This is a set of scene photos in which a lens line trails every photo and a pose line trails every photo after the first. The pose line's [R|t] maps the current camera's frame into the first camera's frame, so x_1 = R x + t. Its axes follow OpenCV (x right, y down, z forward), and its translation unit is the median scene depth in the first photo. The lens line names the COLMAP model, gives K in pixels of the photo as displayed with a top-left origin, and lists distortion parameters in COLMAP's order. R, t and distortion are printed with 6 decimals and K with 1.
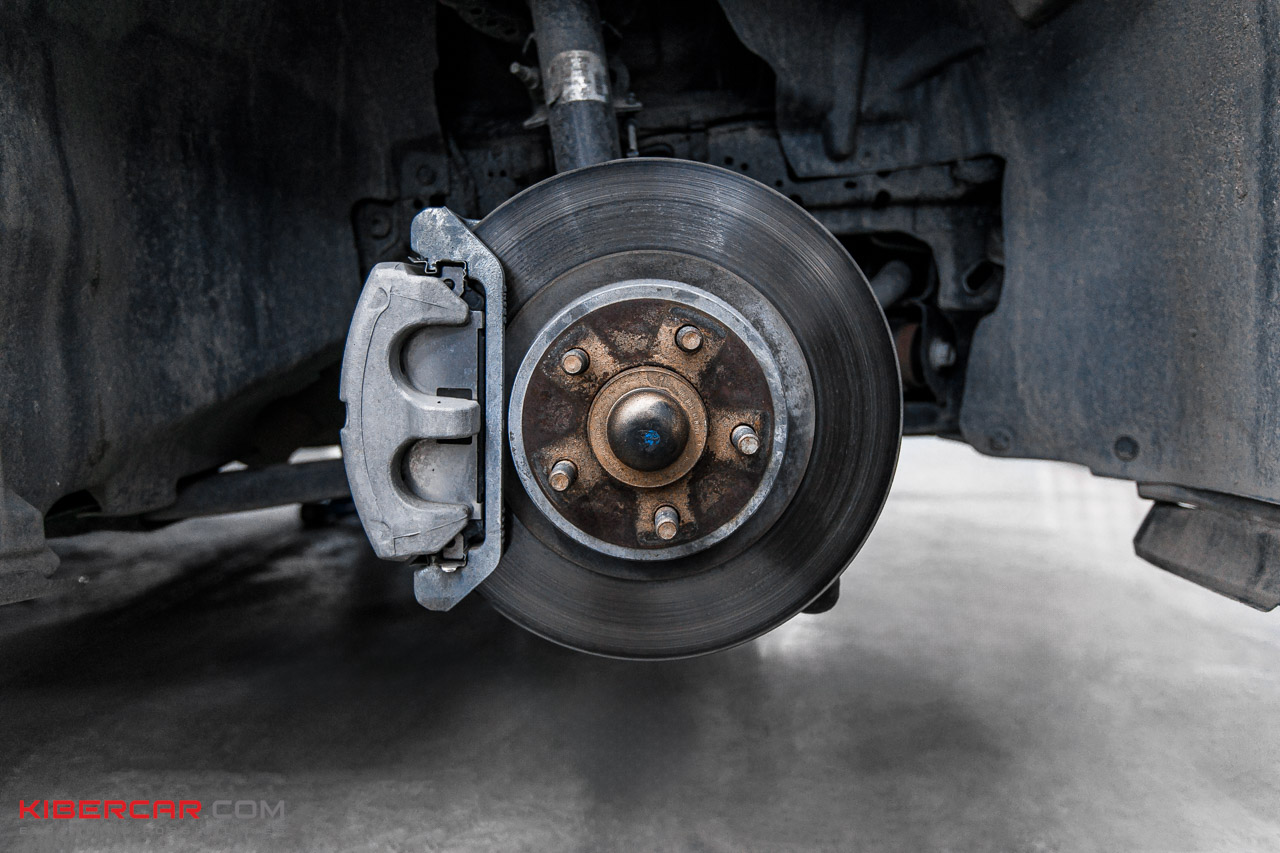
lens RADIAL K [[843.5, 0, 640.2], [0, 843.5, 427.9], [0, 0, 1]] dist [0.068280, 0.001031]
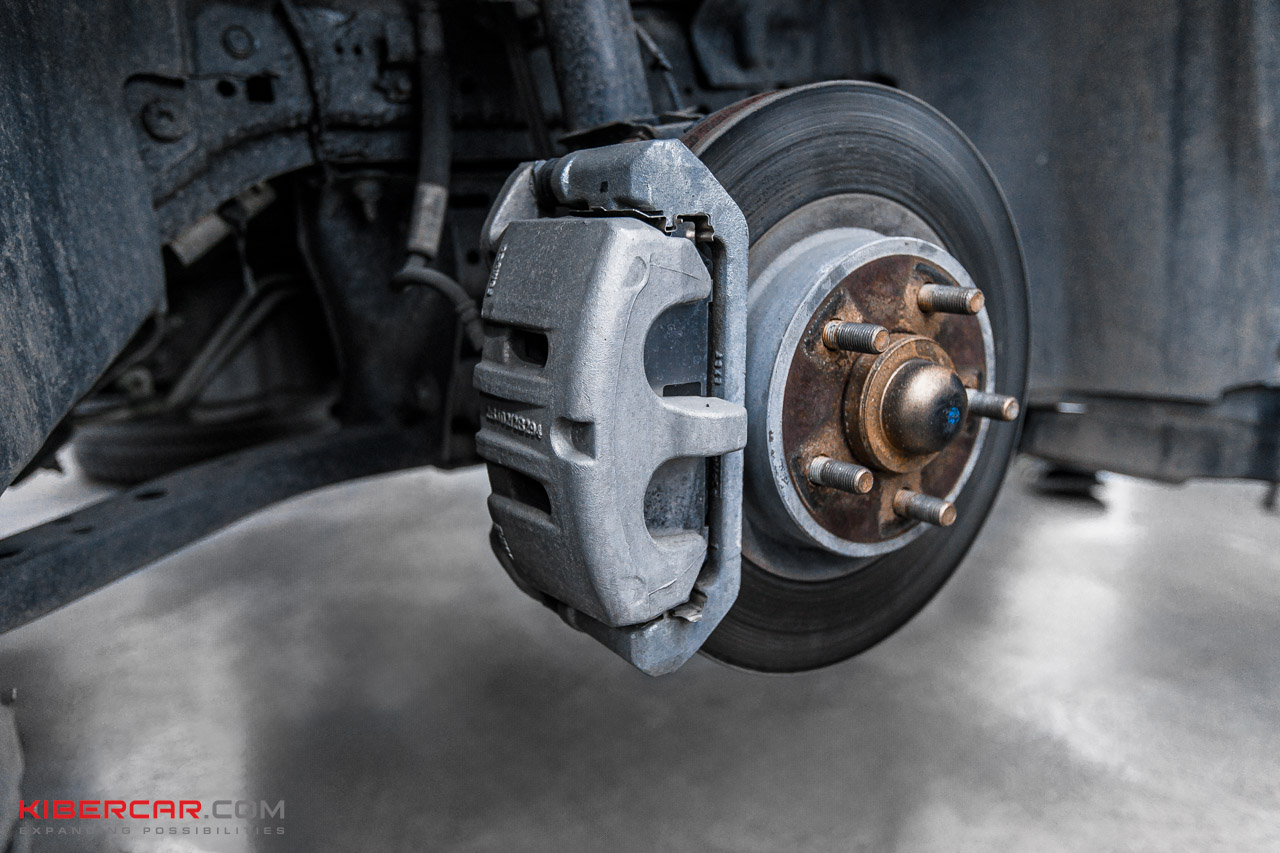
lens RADIAL K [[1004.1, 0, 639.9], [0, 1004.1, 429.9], [0, 0, 1]] dist [0.101729, 0.001257]
pose [[0.804005, -0.141967, 0.577426, -0.789470], [0.091966, 0.989085, 0.115124, -0.115197], [-0.587467, -0.039456, 0.808286, 0.303803]]
